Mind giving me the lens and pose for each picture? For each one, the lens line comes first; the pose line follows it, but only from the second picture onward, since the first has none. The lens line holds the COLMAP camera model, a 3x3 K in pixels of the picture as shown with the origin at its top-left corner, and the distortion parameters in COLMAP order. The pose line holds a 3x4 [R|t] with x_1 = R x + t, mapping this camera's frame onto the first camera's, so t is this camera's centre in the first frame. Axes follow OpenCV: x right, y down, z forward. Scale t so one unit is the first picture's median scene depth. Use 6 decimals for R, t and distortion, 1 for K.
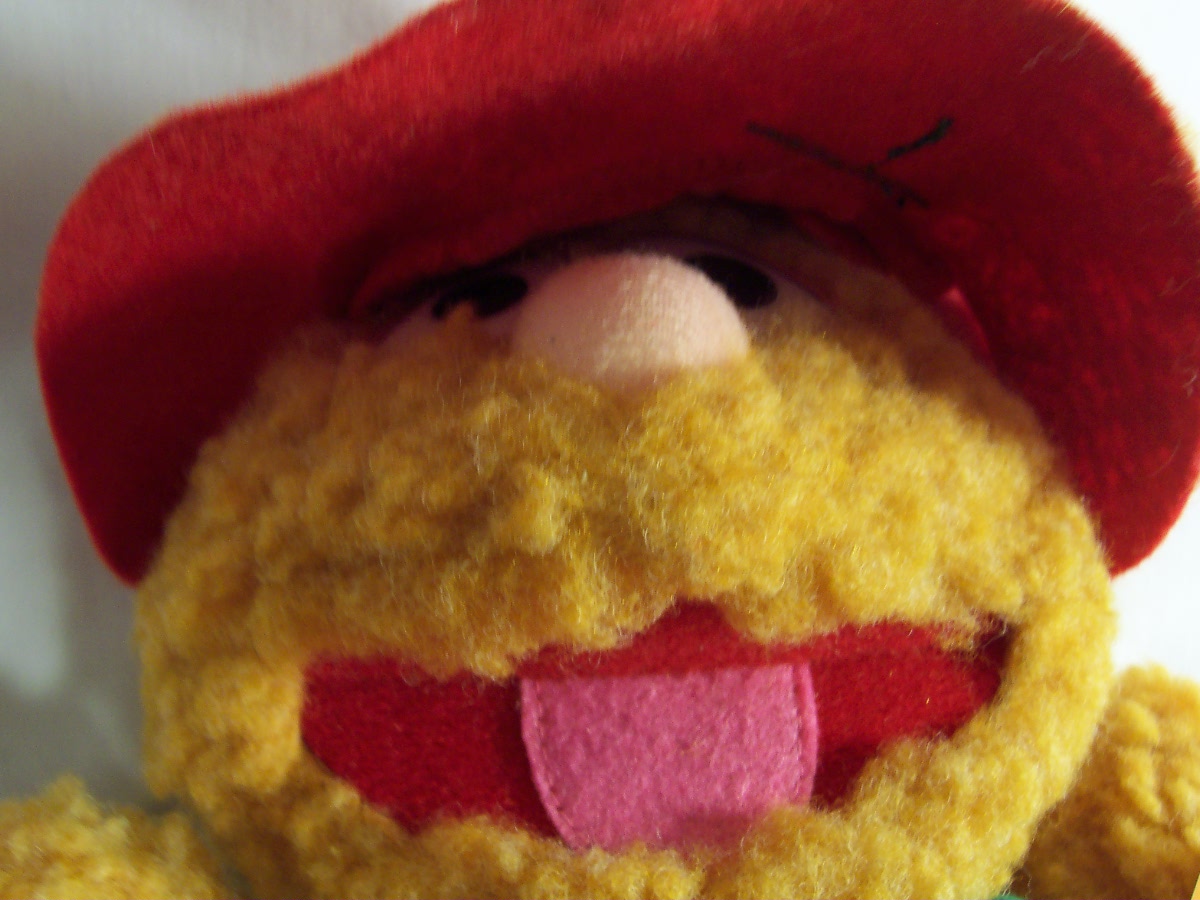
lens RADIAL K [[1321.5, 0, 600.0], [0, 1321.5, 450.0], [0, 0, 1]] dist [-0.164016, 0.052610]
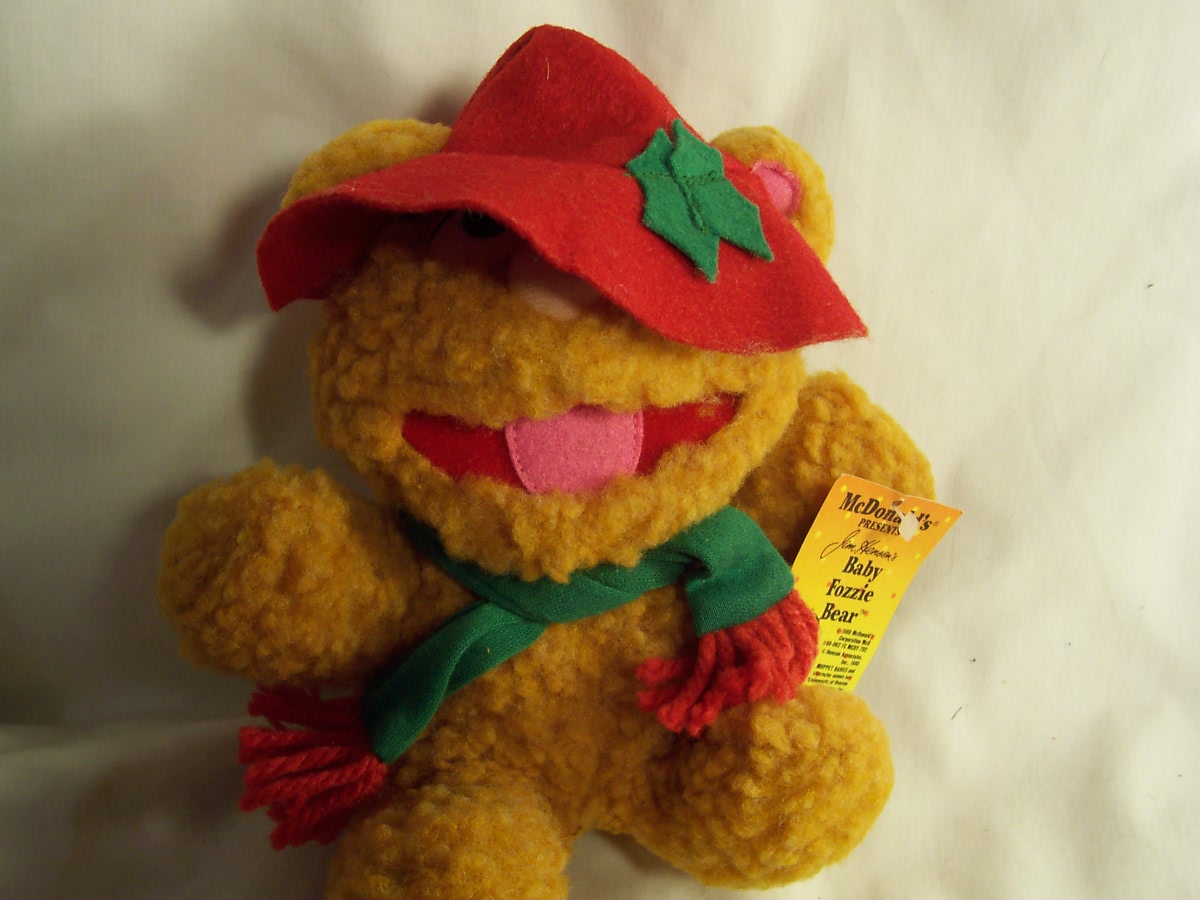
lens RADIAL K [[1321.5, 0, 600.0], [0, 1321.5, 450.0], [0, 0, 1]] dist [-0.164016, 0.052610]
pose [[0.996823, 0.034436, 0.071823, -0.061310], [-0.063851, 0.884528, 0.462096, -0.799148], [-0.047617, -0.465213, 0.883917, -0.968821]]
